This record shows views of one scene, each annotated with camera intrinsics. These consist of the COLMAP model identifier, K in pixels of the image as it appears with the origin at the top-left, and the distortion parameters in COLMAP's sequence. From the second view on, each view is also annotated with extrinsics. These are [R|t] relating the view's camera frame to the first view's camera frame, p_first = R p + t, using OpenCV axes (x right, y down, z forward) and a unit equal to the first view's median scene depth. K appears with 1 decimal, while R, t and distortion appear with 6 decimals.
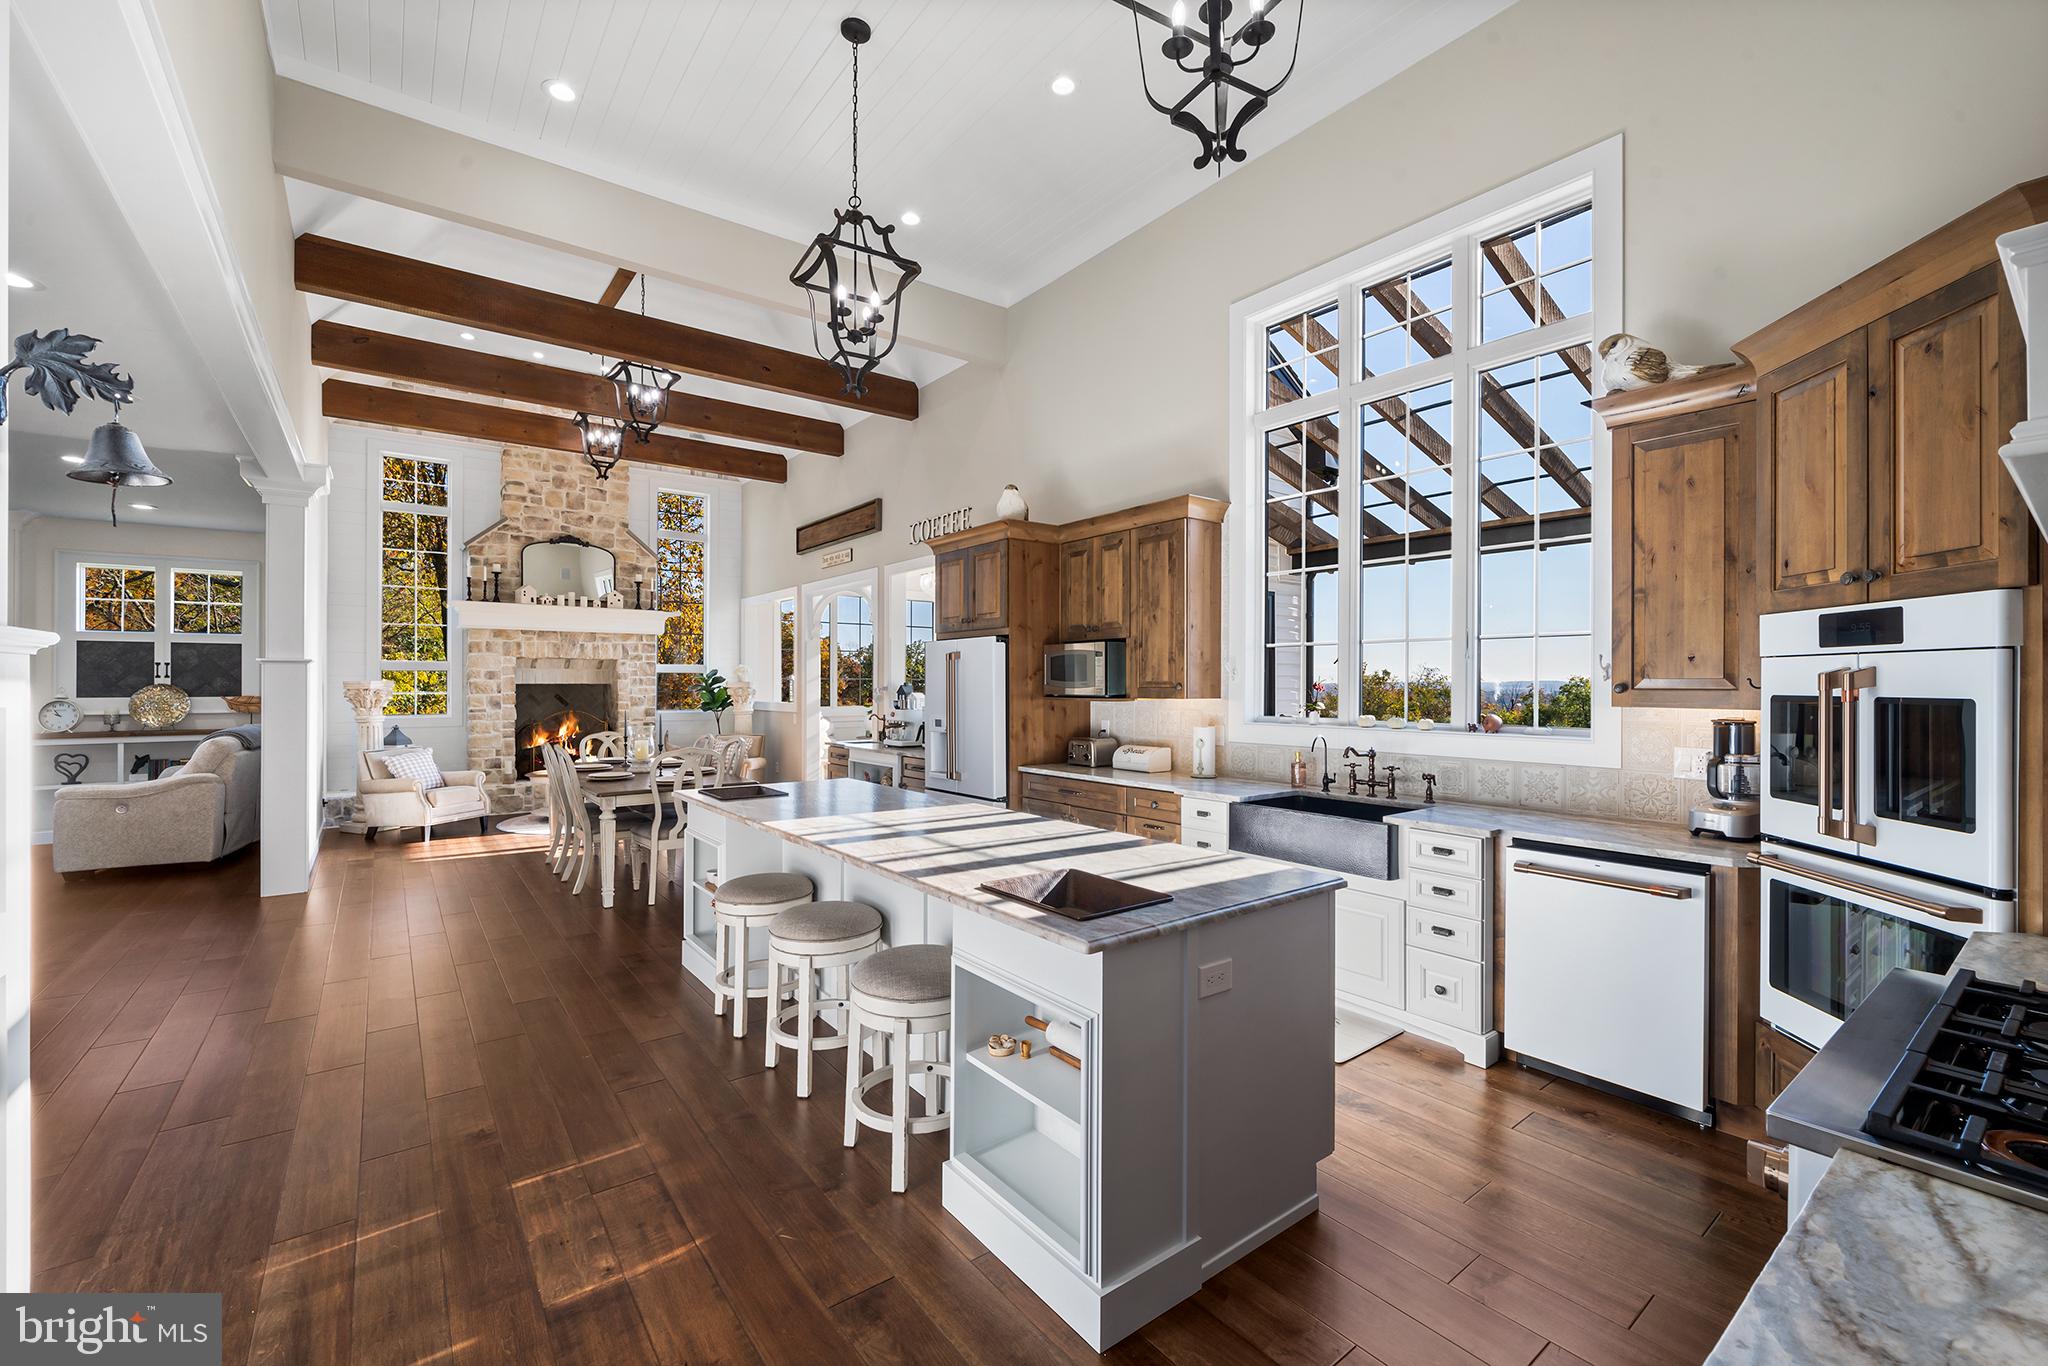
lens RADIAL K [[835.4, 0, 1019.2], [0, 835.4, 682.8], [0, 0, 1]] dist [-0.000150, -0.000026]
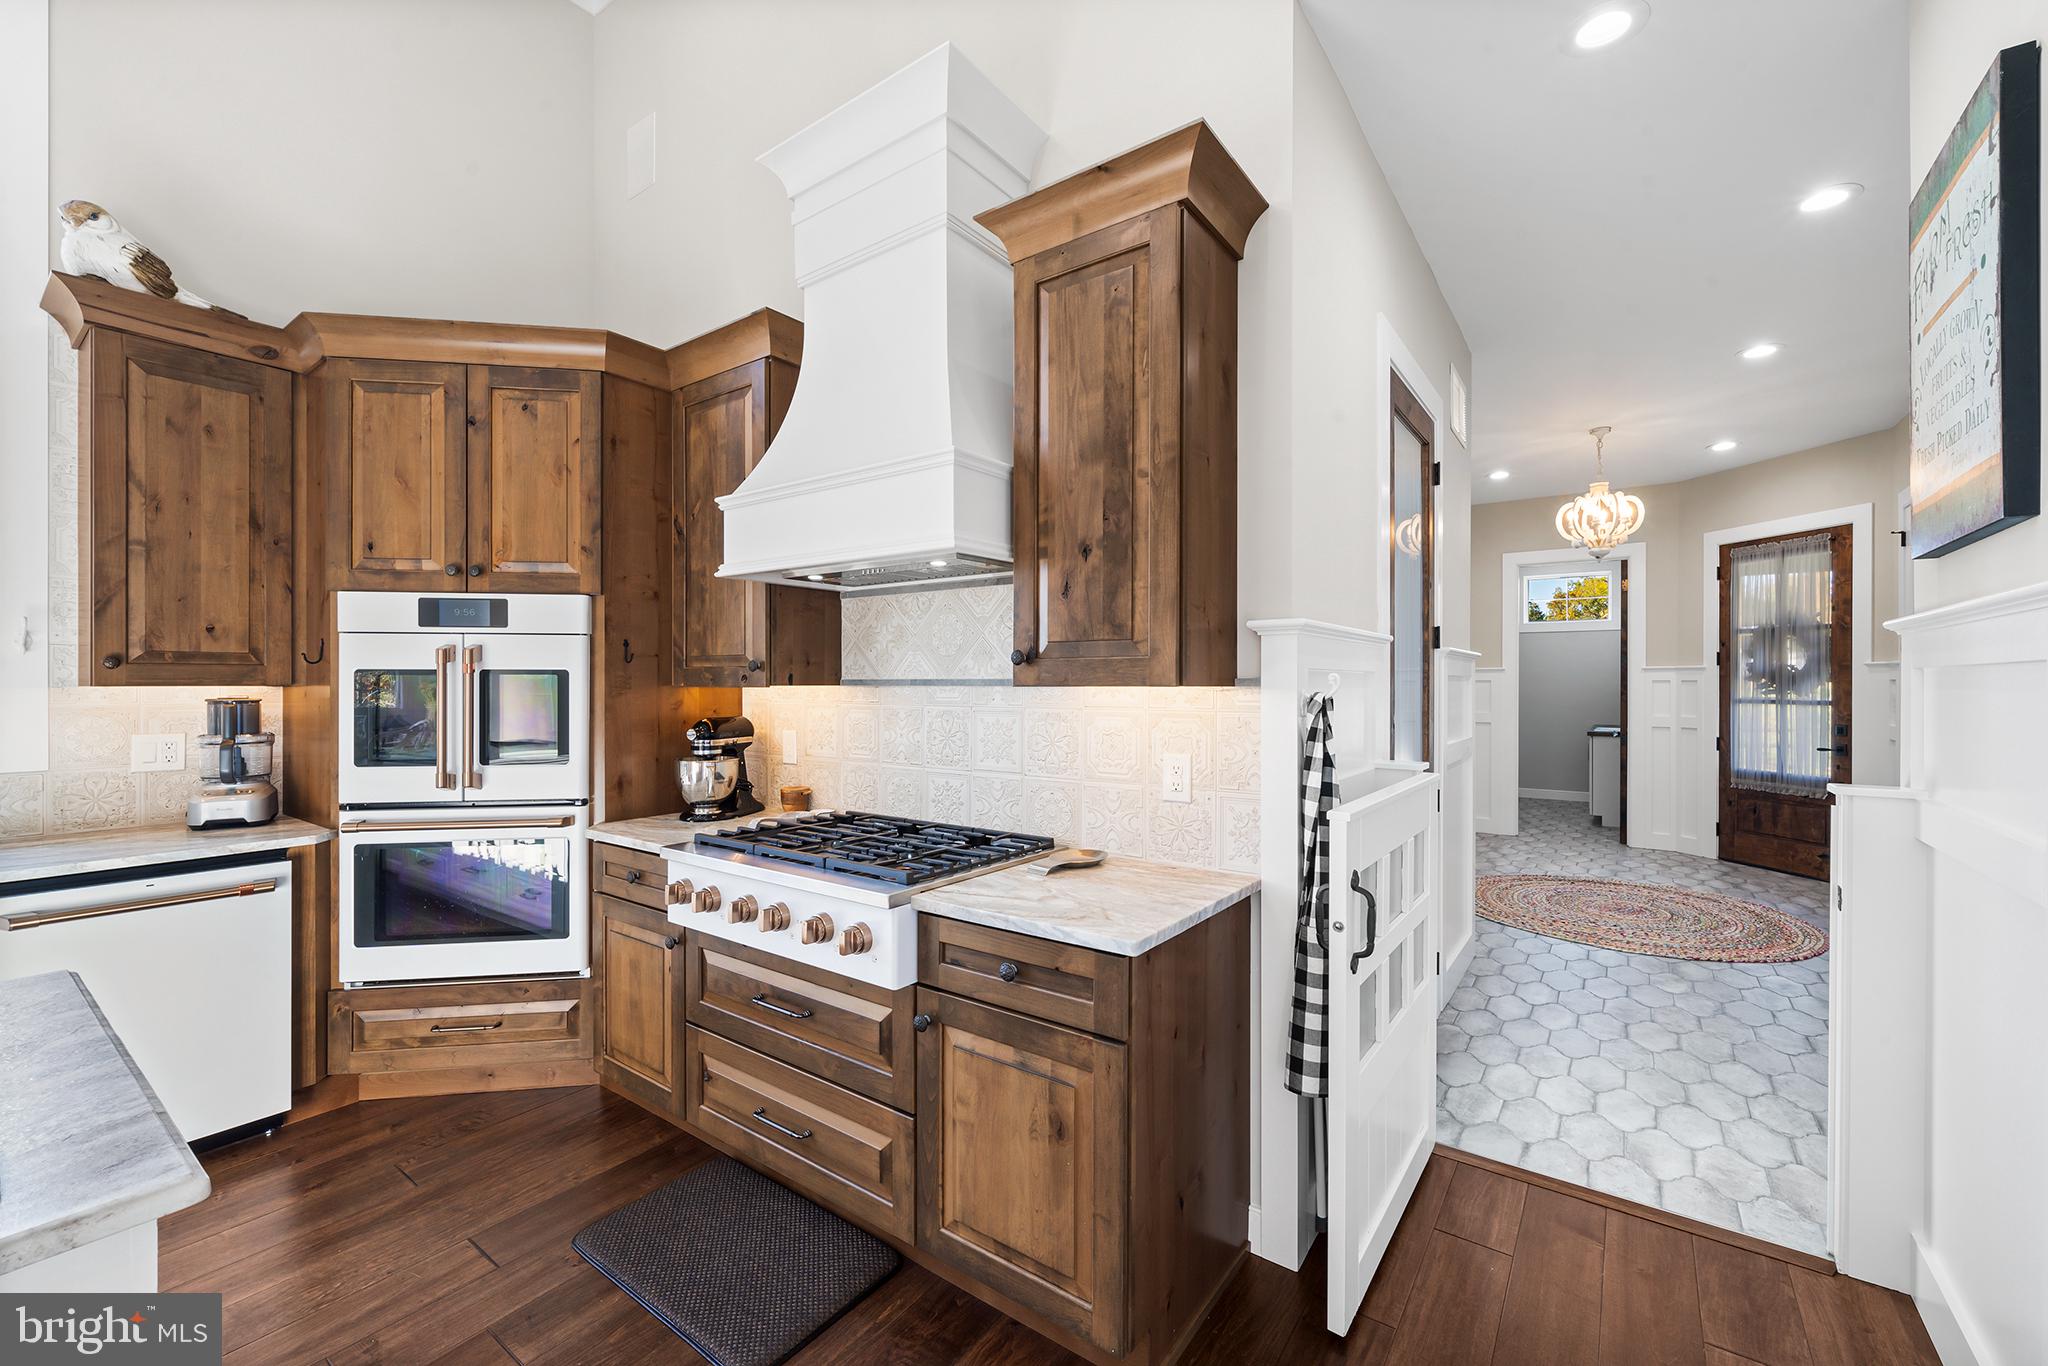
lens RADIAL K [[835.4, 0, 1019.2], [0, 835.4, 682.8], [0, 0, 1]] dist [-0.000150, -0.000026]
pose [[-0.280135, 0.001810, 0.959959, -0.124611], [-0.000657, 0.999998, -0.002078, 0.012504], [-0.959960, -0.001213, -0.280133, 0.184990]]
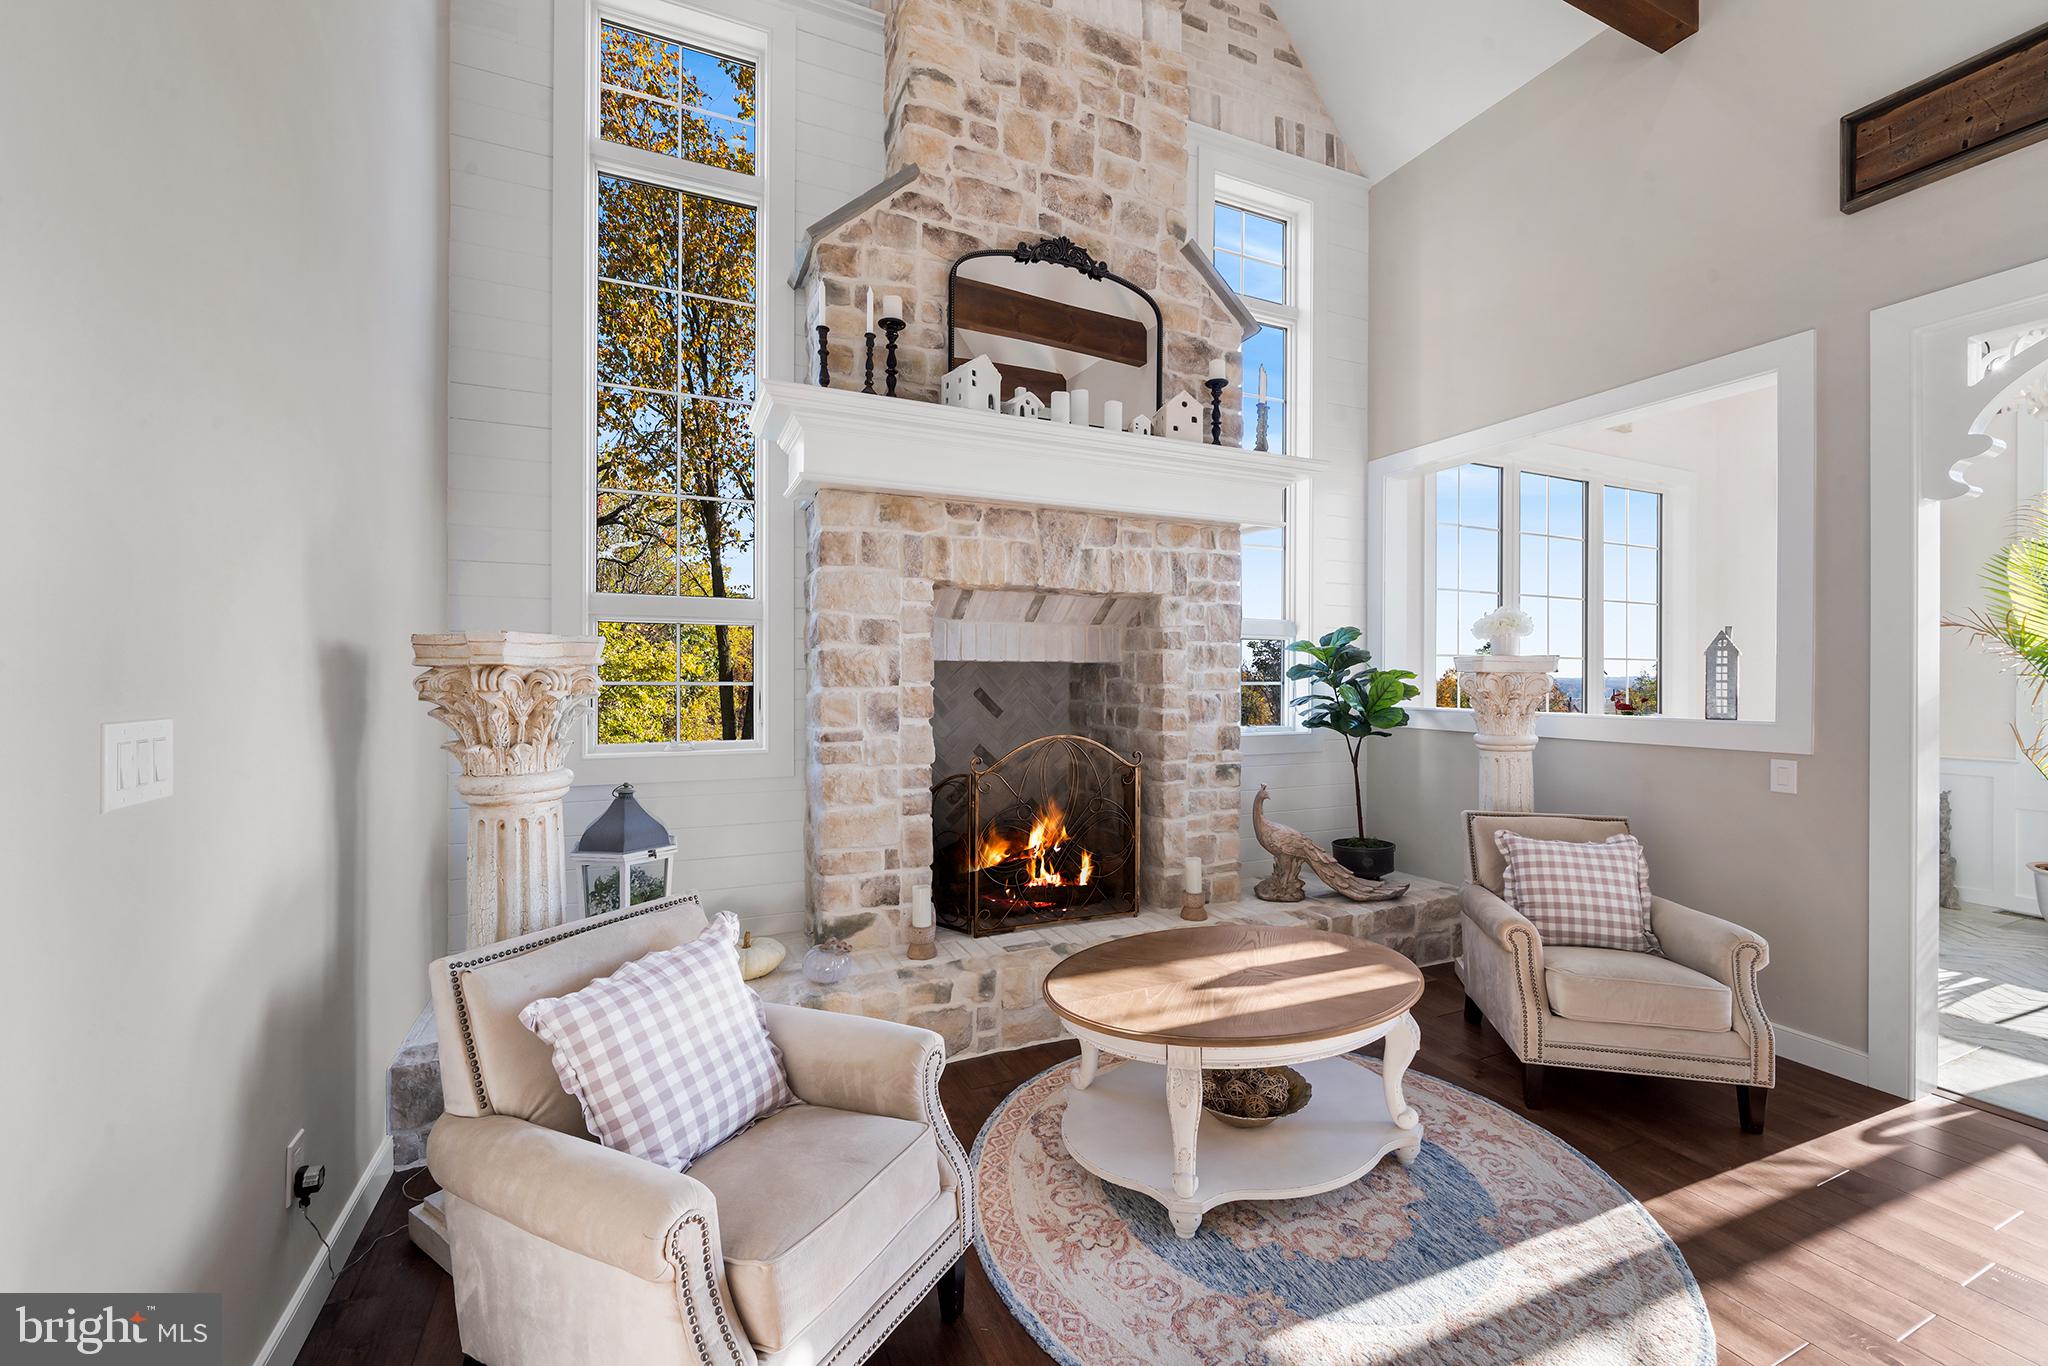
lens RADIAL K [[834.3, 0, 1033.9], [0, 834.3, 682.1], [0, 0, 1]] dist [-0.000848, -0.000137]
pose [[0.974910, 0.004644, -0.222549, -0.695442], [-0.003284, 0.999974, 0.006478, 0.012531], [0.222573, -0.005585, 0.974900, 0.963322]]
